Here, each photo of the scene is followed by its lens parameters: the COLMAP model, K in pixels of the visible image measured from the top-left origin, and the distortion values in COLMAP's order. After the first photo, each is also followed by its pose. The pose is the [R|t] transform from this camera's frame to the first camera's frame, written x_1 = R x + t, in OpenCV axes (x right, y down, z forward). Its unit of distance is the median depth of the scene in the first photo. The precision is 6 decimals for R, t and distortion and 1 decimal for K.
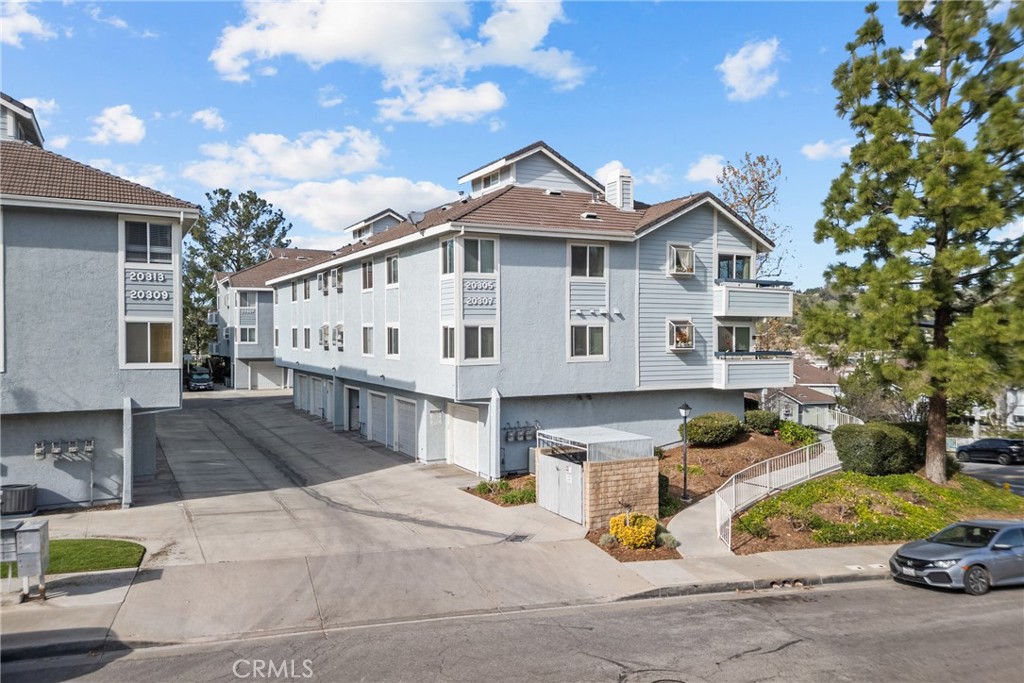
lens RADIAL K [[740.9, 0, 512.0], [0, 740.9, 341.5], [0, 0, 1]] dist [0.062072, -0.051615]
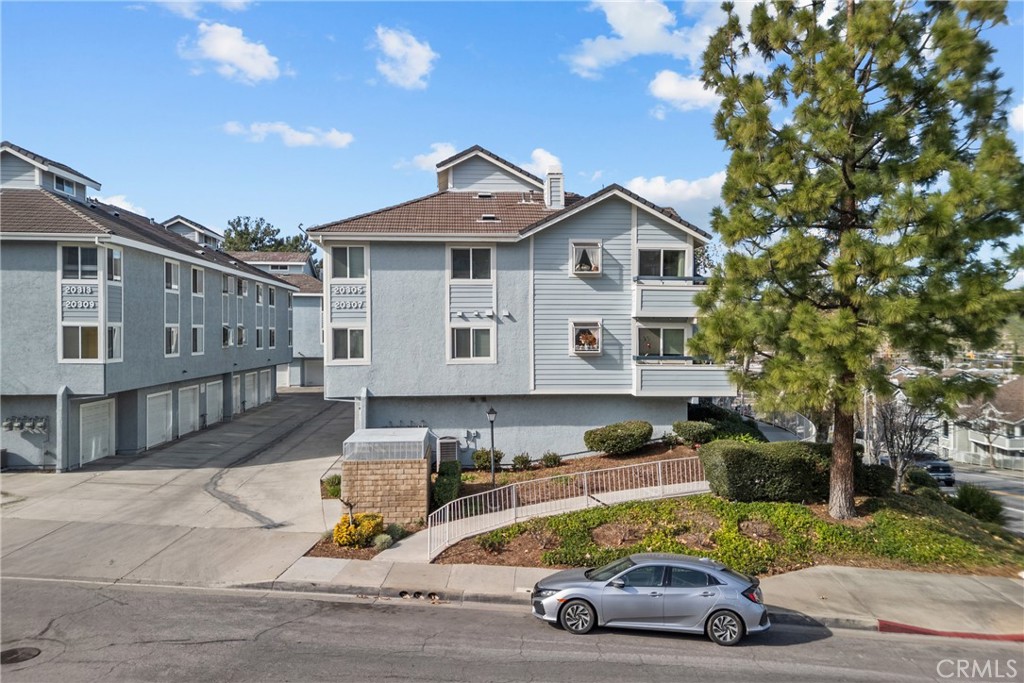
lens RADIAL K [[740.9, 0, 512.0], [0, 740.9, 341.5], [0, 0, 1]] dist [0.062072, -0.051615]
pose [[0.921594, 0.005405, -0.388117, 0.547164], [-0.005425, 0.999985, 0.001043, -0.004349], [0.388117, 0.001145, 0.921609, 0.100312]]
